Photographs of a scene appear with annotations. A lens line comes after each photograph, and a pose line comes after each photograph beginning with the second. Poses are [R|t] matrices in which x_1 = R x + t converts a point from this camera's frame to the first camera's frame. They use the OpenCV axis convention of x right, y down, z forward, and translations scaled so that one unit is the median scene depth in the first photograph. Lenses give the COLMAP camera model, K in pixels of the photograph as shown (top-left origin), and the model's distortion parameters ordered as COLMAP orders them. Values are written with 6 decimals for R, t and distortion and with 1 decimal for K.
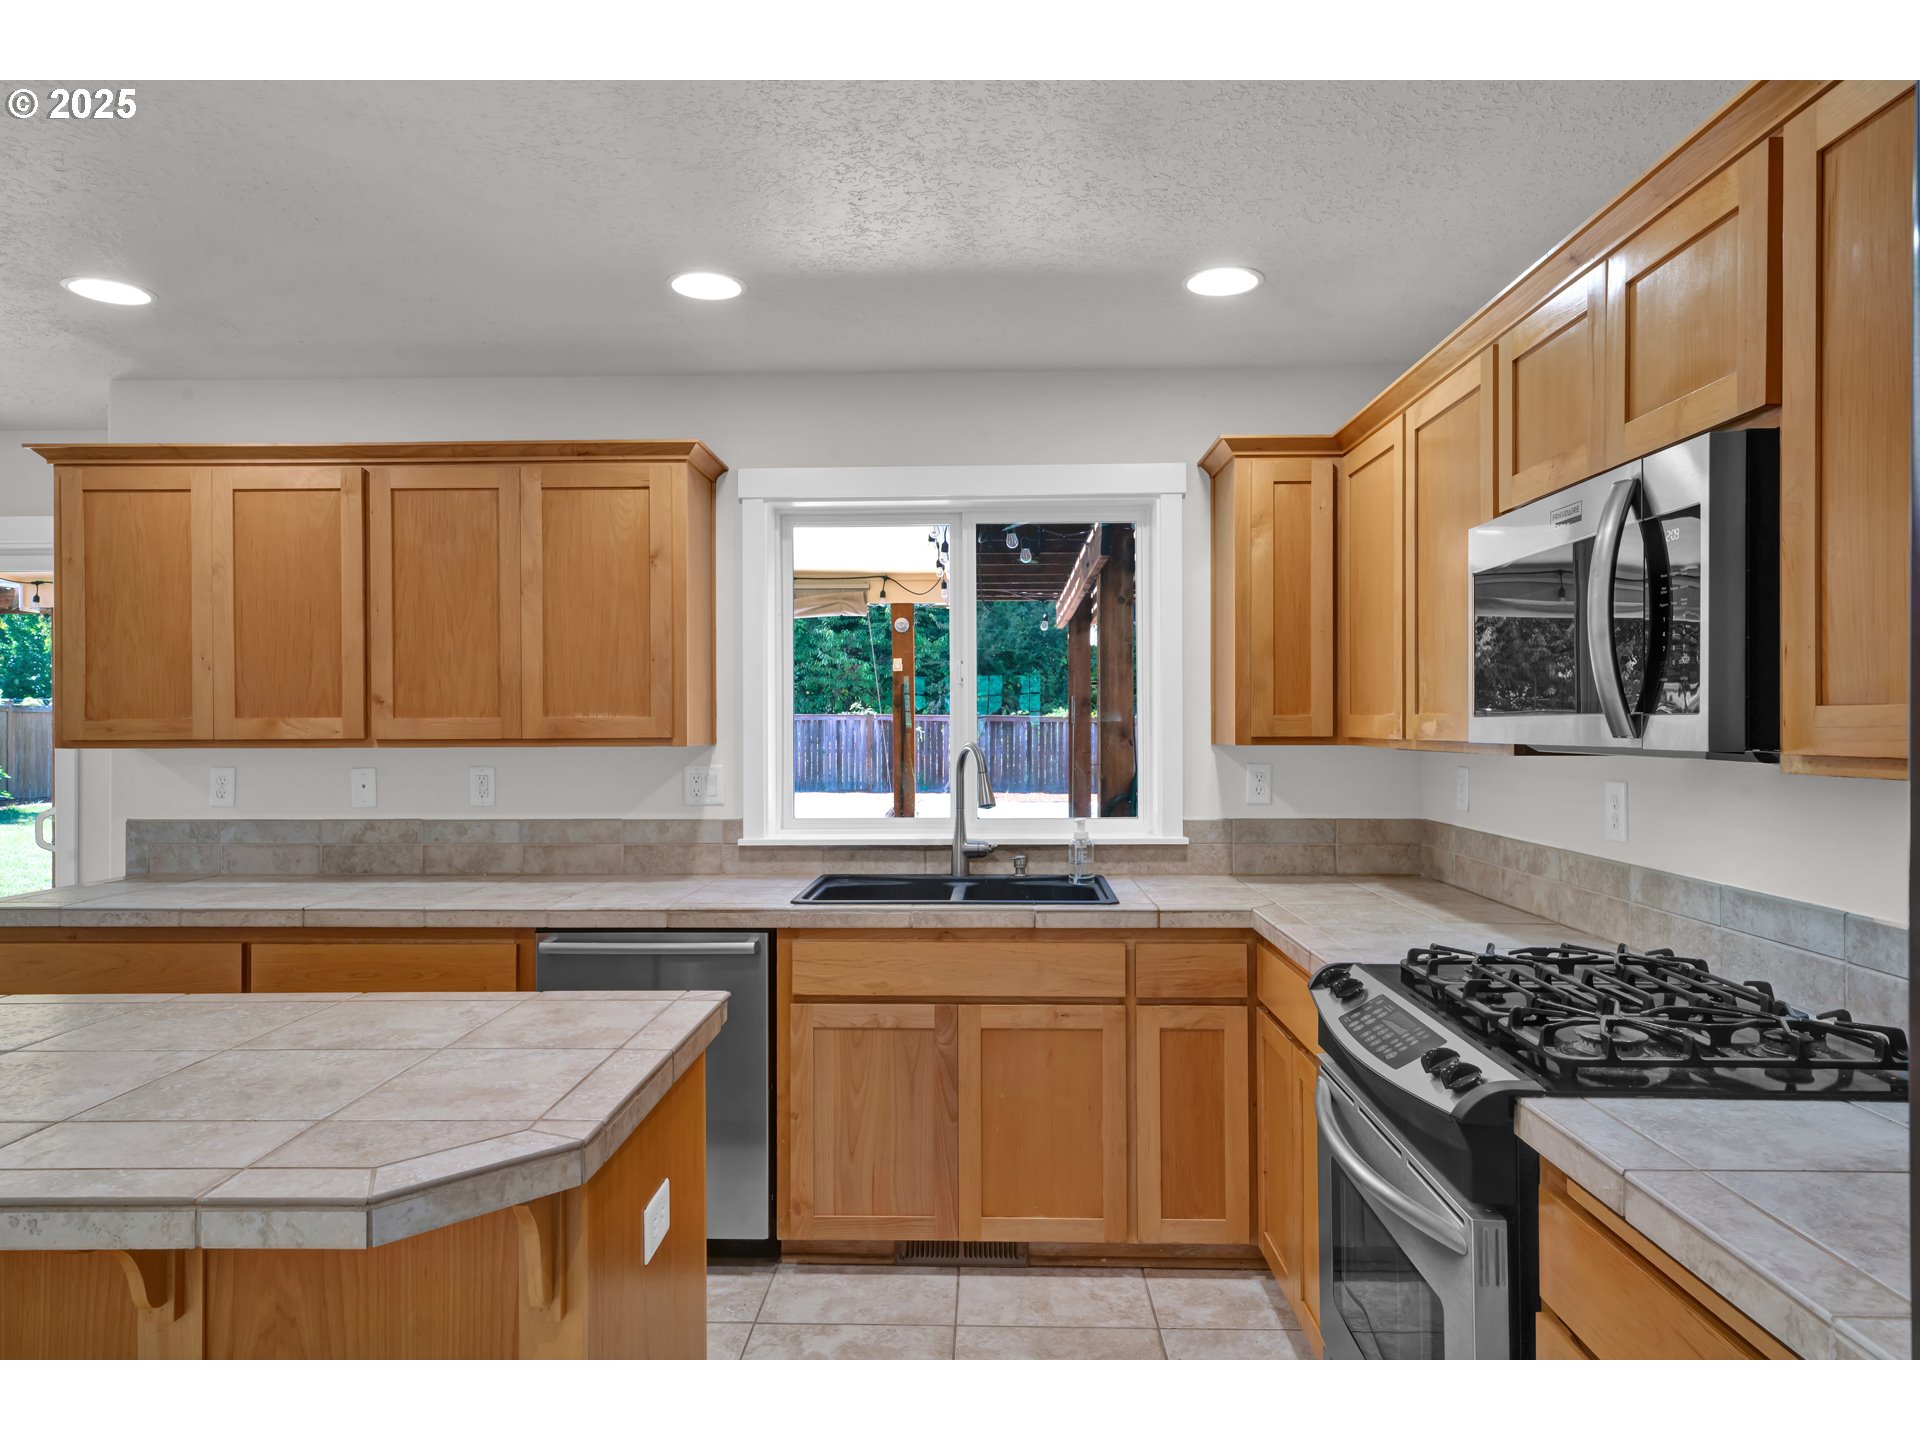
lens RADIAL K [[1263.4, 0, 960.0], [0, 1263.4, 720.0], [0, 0, 1]] dist [0.024497, -0.002994]
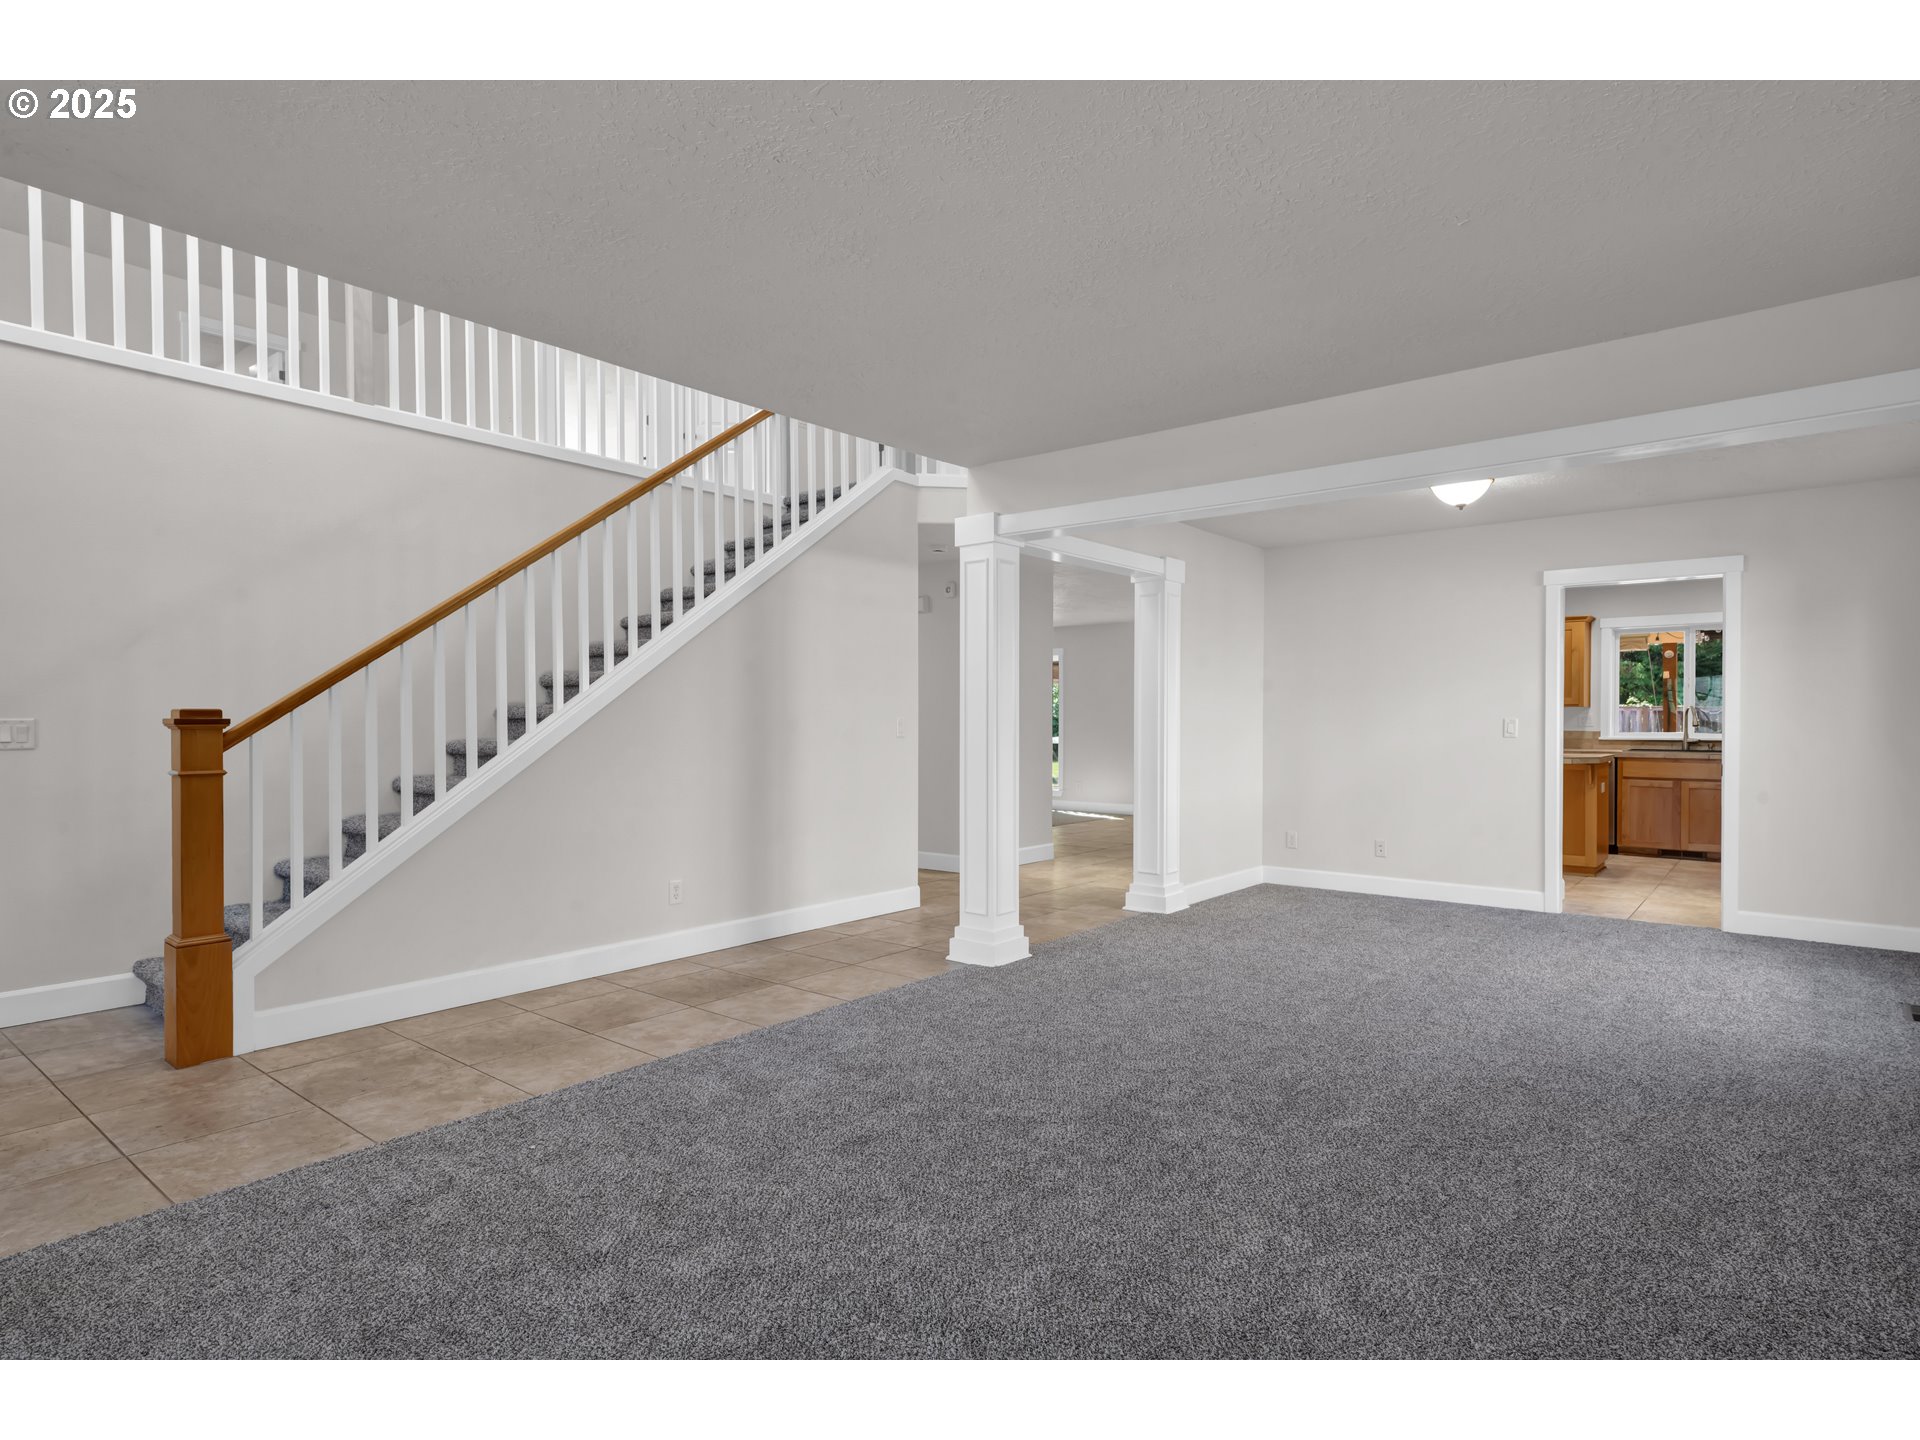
lens RADIAL K [[1147.3, 0, 957.1], [0, 1147.3, 730.0], [0, 0, 1]] dist [0.051776, -0.000027]
pose [[0.824273, 0.007330, -0.566146, 0.170300], [-0.001608, 0.999942, 0.010606, 0.057011], [0.566191, -0.007832, 0.824237, -2.629410]]
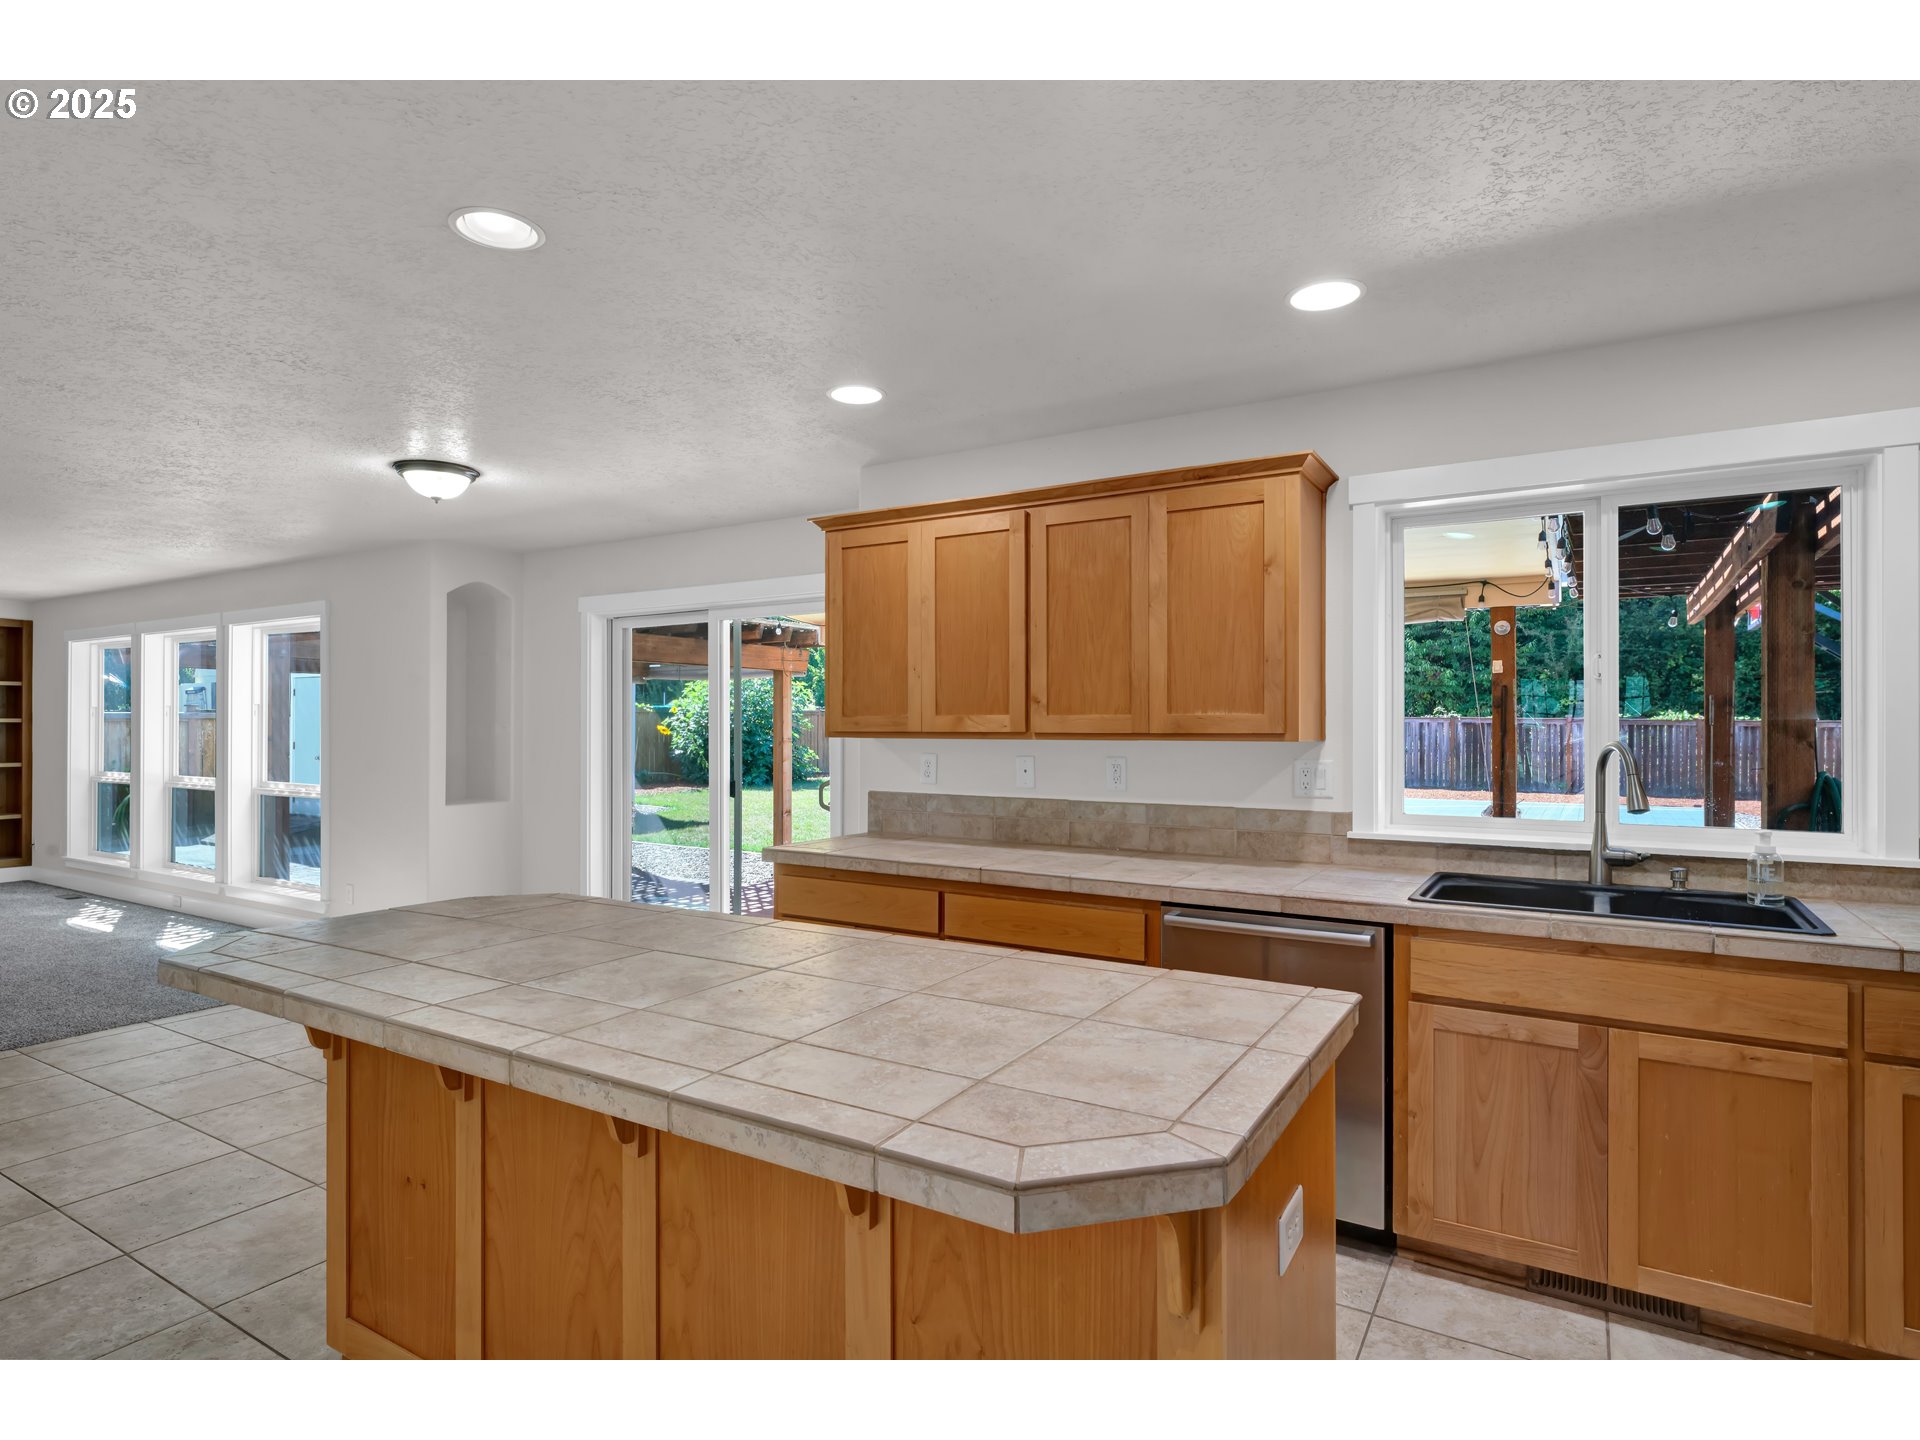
lens RADIAL K [[1011.3, 0, 957.2], [0, 1011.3, 721.7], [0, 0, 1]] dist [-0.002535, -0.000147]
pose [[0.871509, 0.003111, -0.490370, -0.053676], [-0.004340, 0.999990, -0.001369, 0.006948], [0.490361, 0.003322, 0.871513, 0.130703]]
